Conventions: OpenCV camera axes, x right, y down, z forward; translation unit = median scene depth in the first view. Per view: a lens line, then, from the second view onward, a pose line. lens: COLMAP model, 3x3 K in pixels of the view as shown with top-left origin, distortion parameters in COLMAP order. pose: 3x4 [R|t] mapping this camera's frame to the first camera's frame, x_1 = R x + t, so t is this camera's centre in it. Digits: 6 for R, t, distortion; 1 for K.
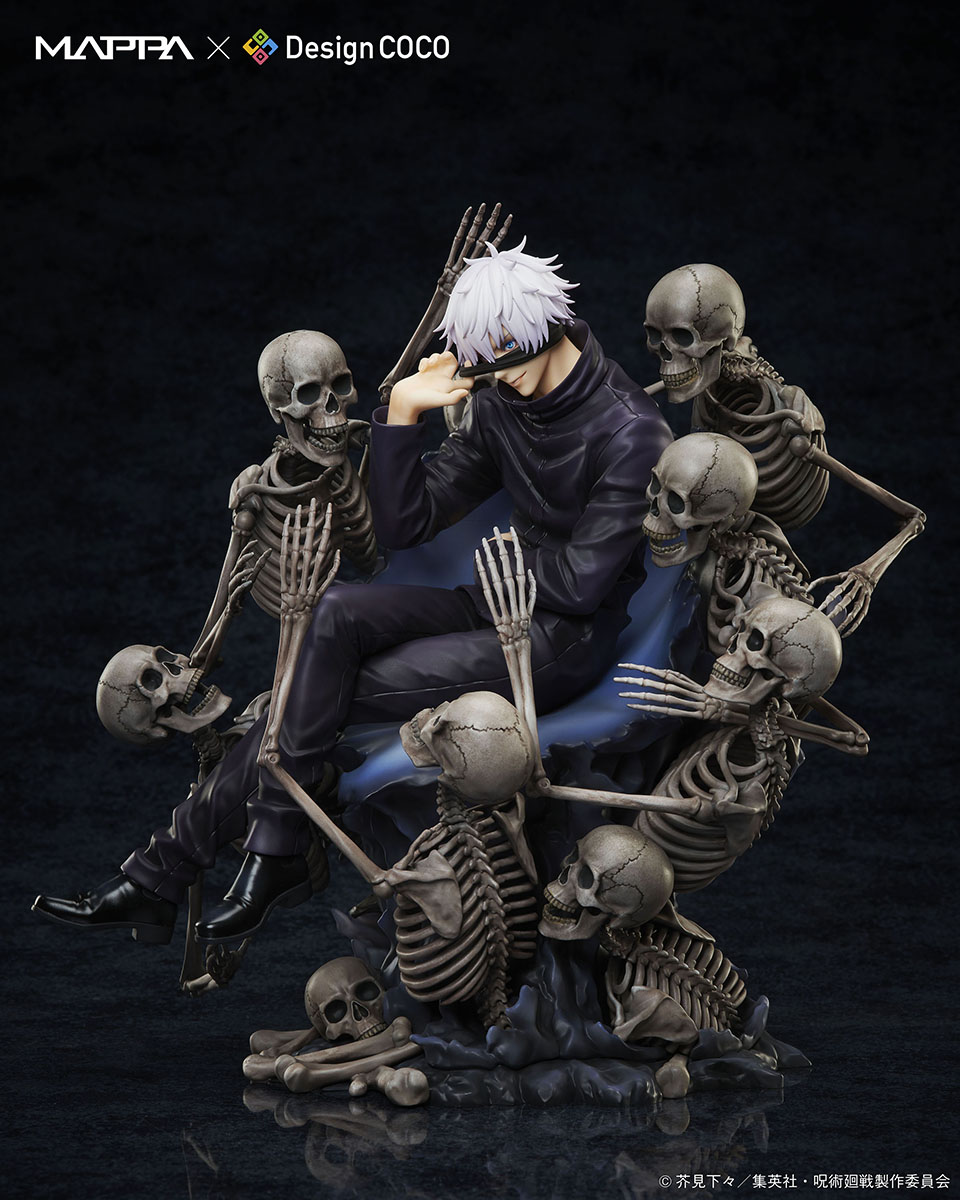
lens RADIAL K [[4493.8, 0, 519.9], [0, 4493.8, 600.2], [0, 0, 1]] dist [-0.025233, 1.707974]
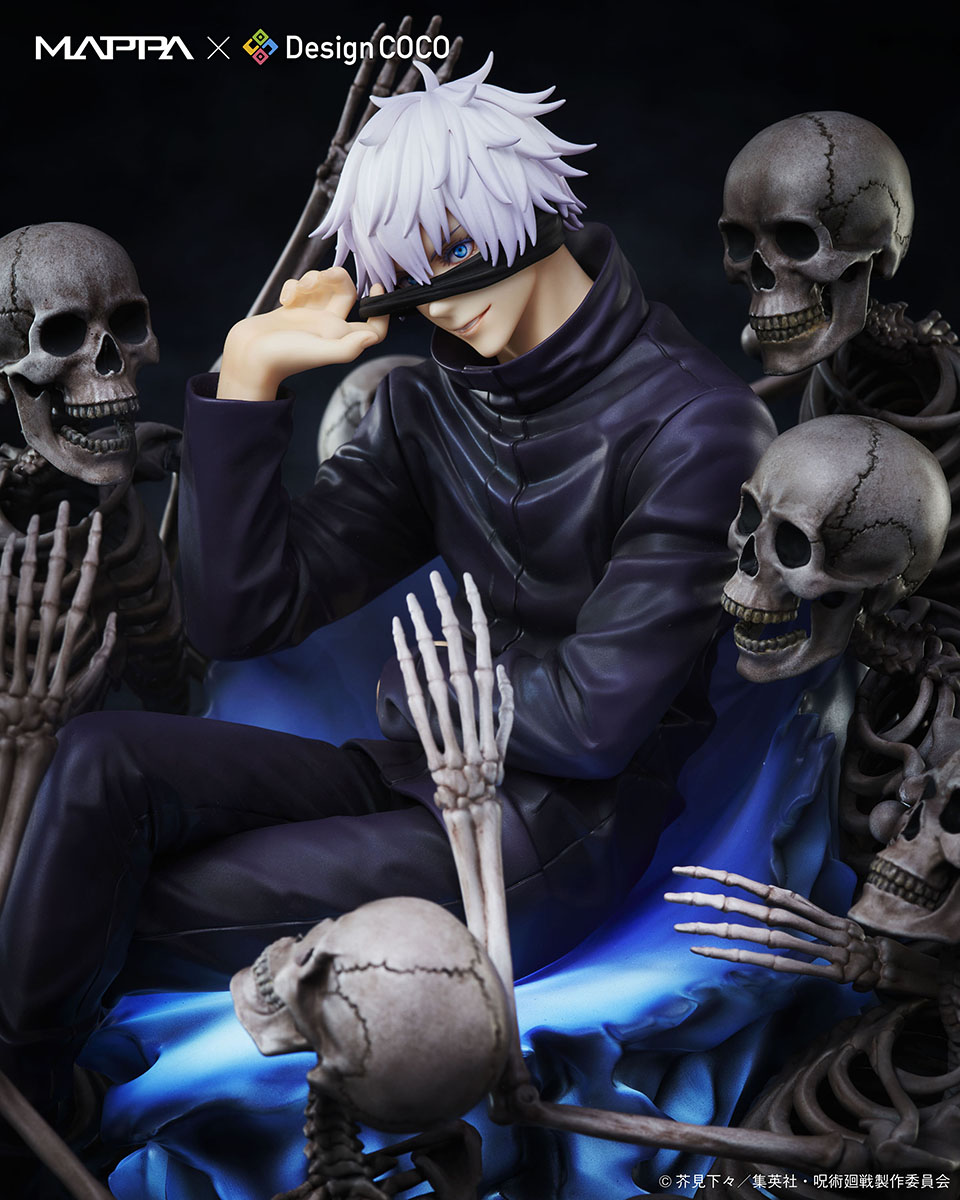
lens RADIAL K [[5006.4, 0, 480.0], [0, 5006.4, 600.0], [0, 0, 1]] dist [-0.109375, 2.657526]
pose [[0.999437, 0.018795, 0.027804, -0.015250], [-0.015383, 0.992870, -0.118203, 0.050283], [-0.029828, 0.117709, 0.992600, 0.447003]]
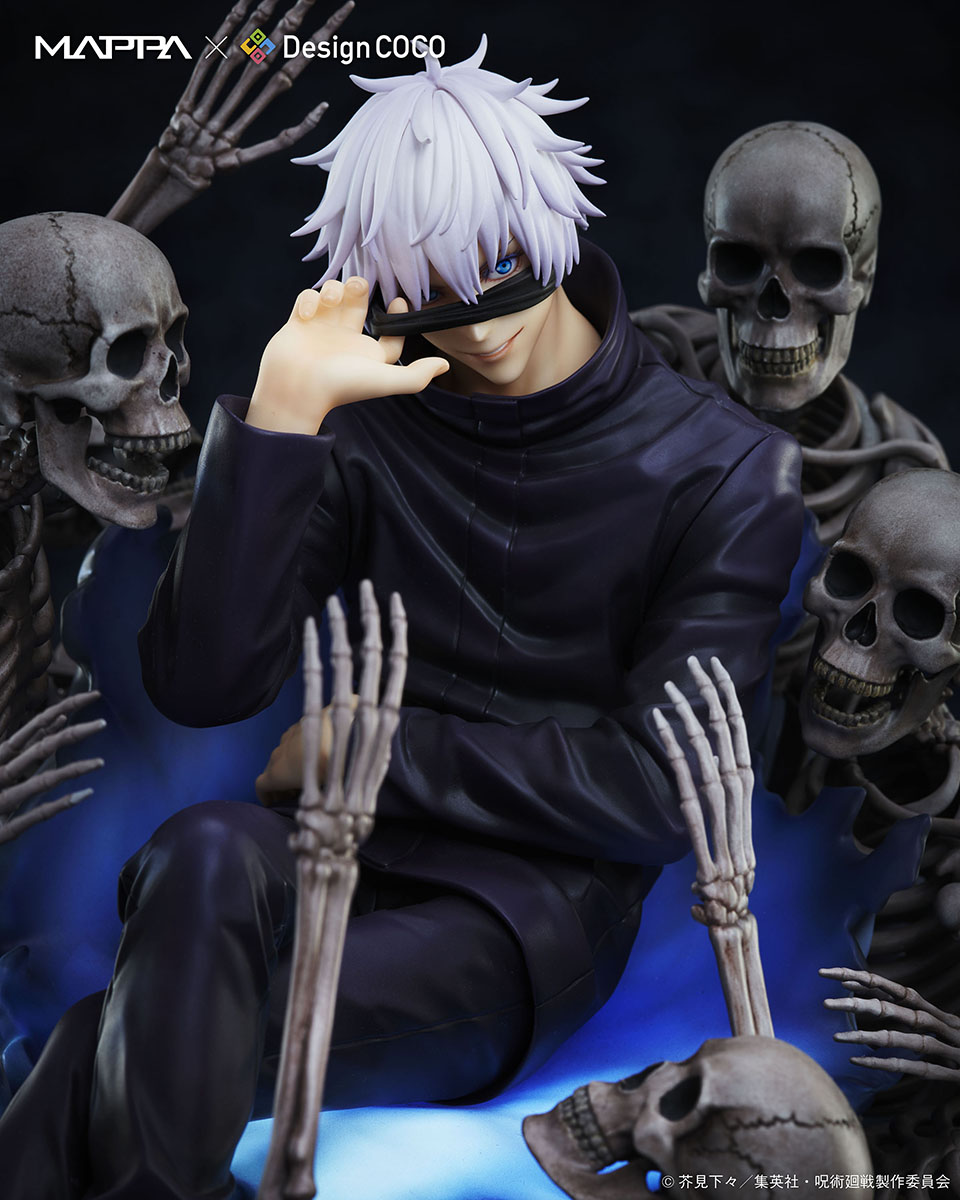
lens RADIAL K [[5106.3, 0, 480.0], [0, 5106.3, 600.0], [0, 0, 1]] dist [-0.036093, 0.606693]
pose [[0.835179, 0.017034, 0.549714, -0.288268], [0.021401, 0.997757, -0.063431, 0.008929], [-0.549562, 0.064741, 0.832941, 0.586022]]
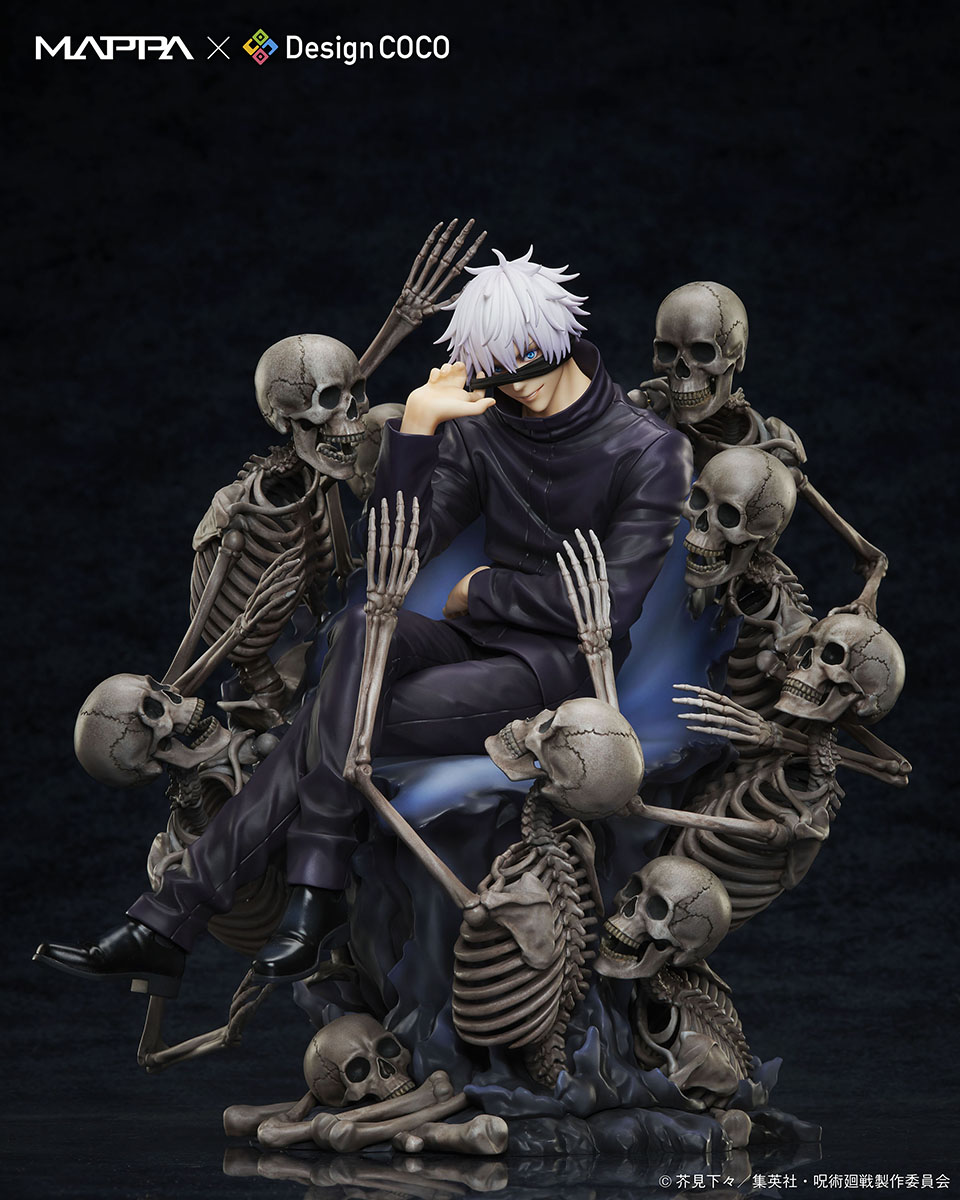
lens RADIAL K [[4493.8, 0, 519.9], [0, 4493.8, 600.2], [0, 0, 1]] dist [-0.025233, 1.707974]
pose [[0.943698, 0.018965, 0.330265, -0.318967], [0.016689, 0.994355, -0.104785, 0.094406], [-0.330388, 0.104397, 0.938054, 0.123296]]
